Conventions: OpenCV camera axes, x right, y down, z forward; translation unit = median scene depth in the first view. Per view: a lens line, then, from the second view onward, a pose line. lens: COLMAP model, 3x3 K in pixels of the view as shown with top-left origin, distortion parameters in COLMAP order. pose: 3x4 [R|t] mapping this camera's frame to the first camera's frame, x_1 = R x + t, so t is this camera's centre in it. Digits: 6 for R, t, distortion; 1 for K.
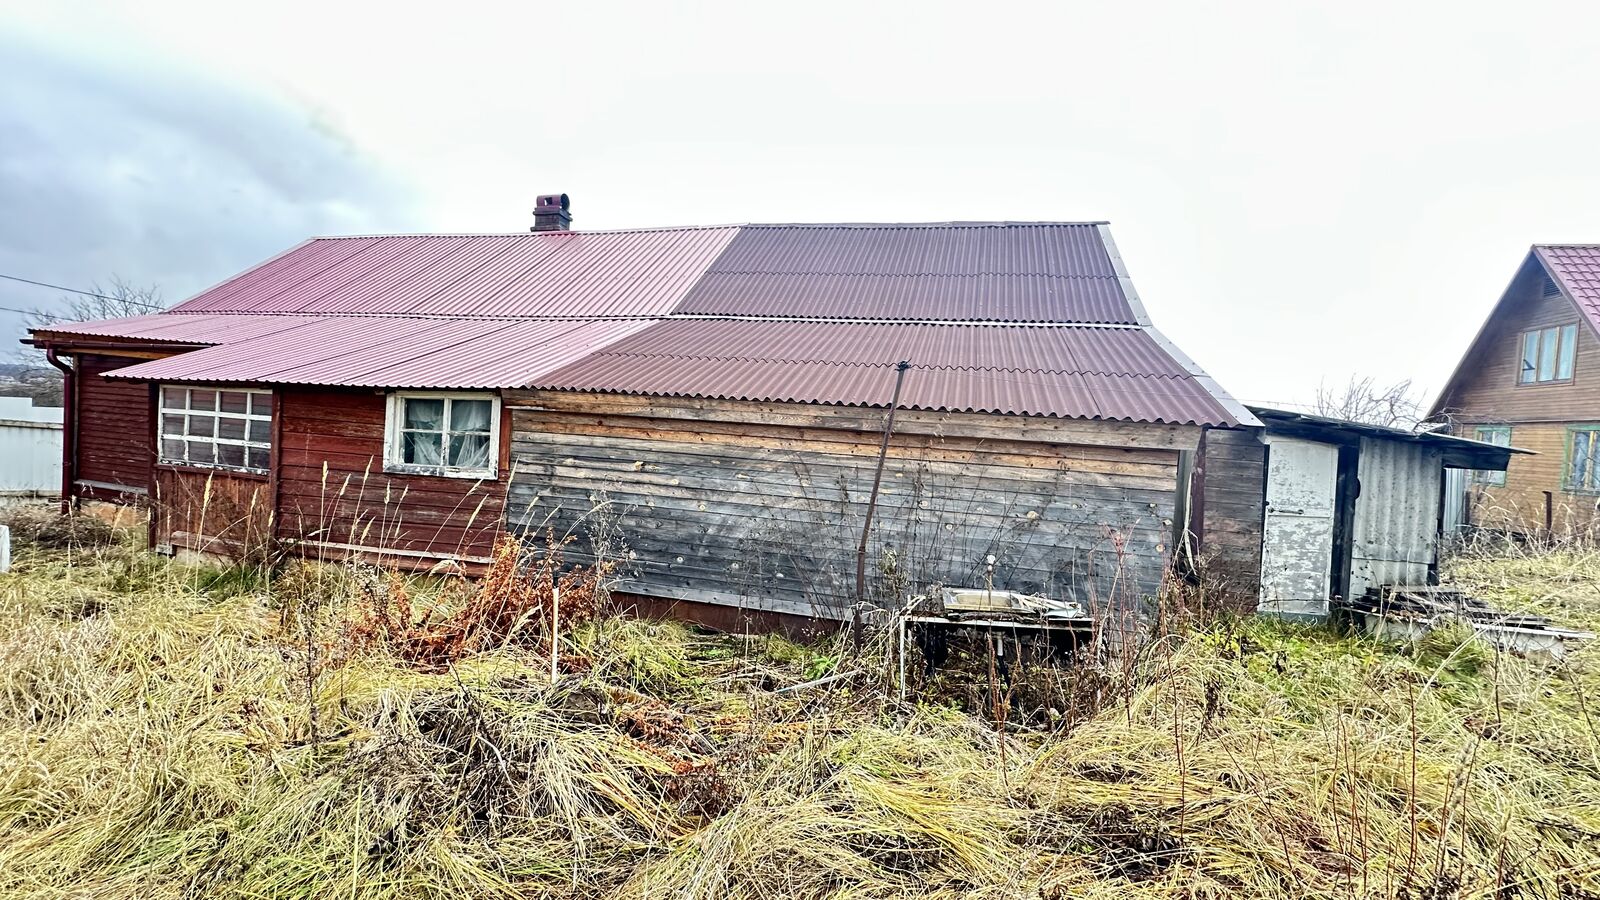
lens RADIAL K [[638.5, 0, 800.8], [0, 638.5, 447.6], [0, 0, 1]] dist [-0.000661, 0.000087]
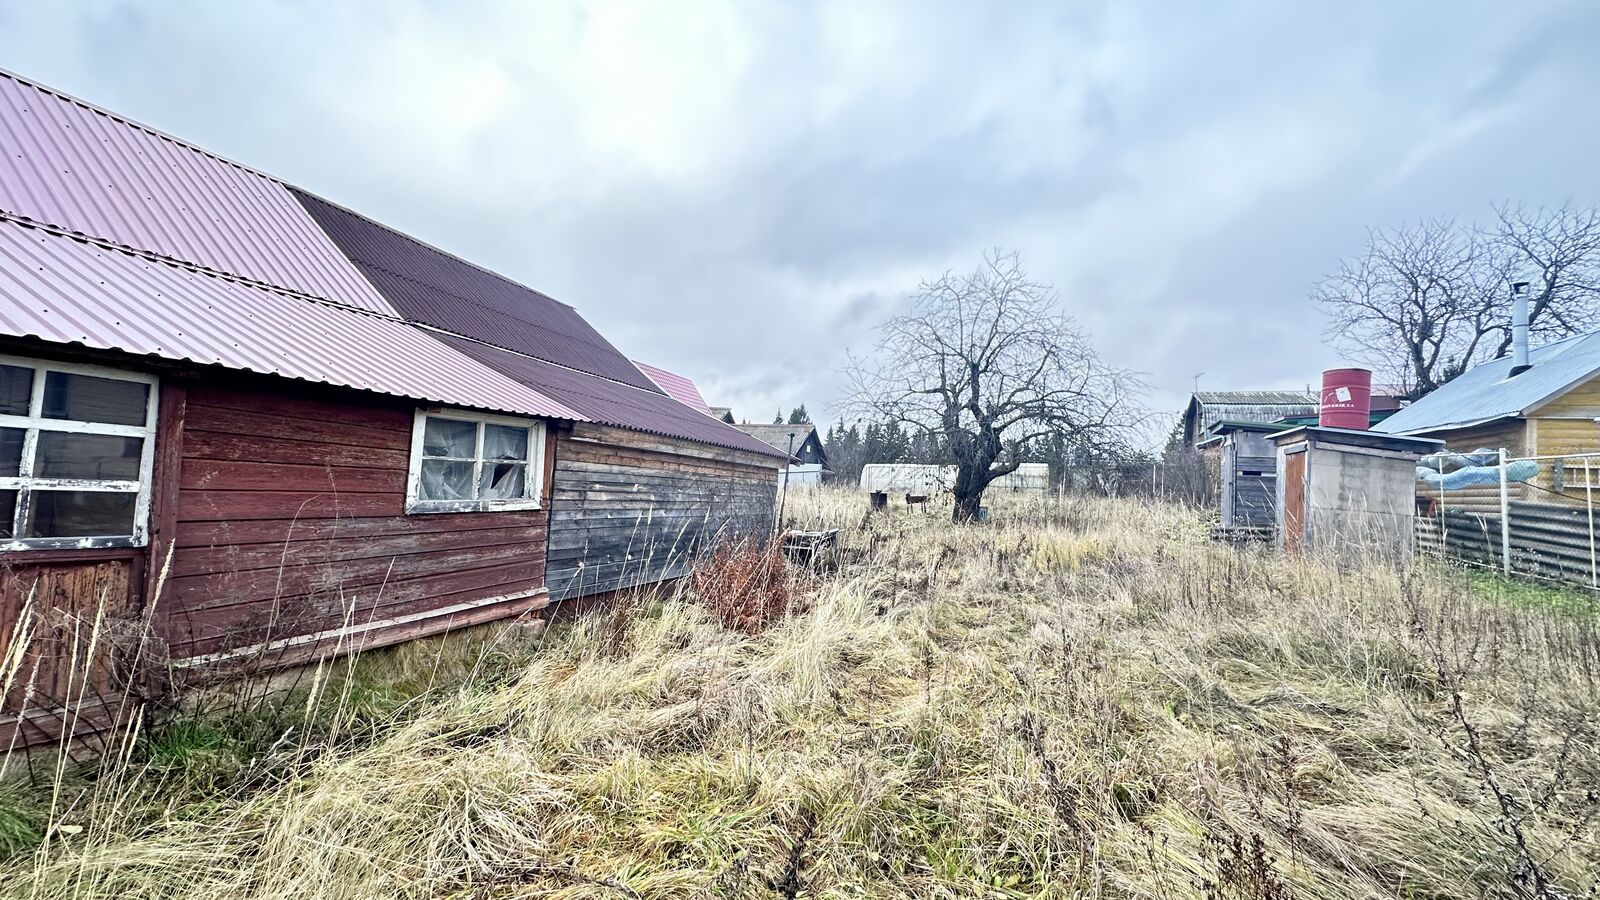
lens RADIAL K [[638.5, 0, 800.8], [0, 638.5, 447.6], [0, 0, 1]] dist [-0.000661, 0.000087]
pose [[0.106290, 0.002929, 0.994331, -1.420525], [-0.057519, 0.998339, 0.003208, -0.071332], [-0.992670, -0.057534, 0.106282, 0.499382]]
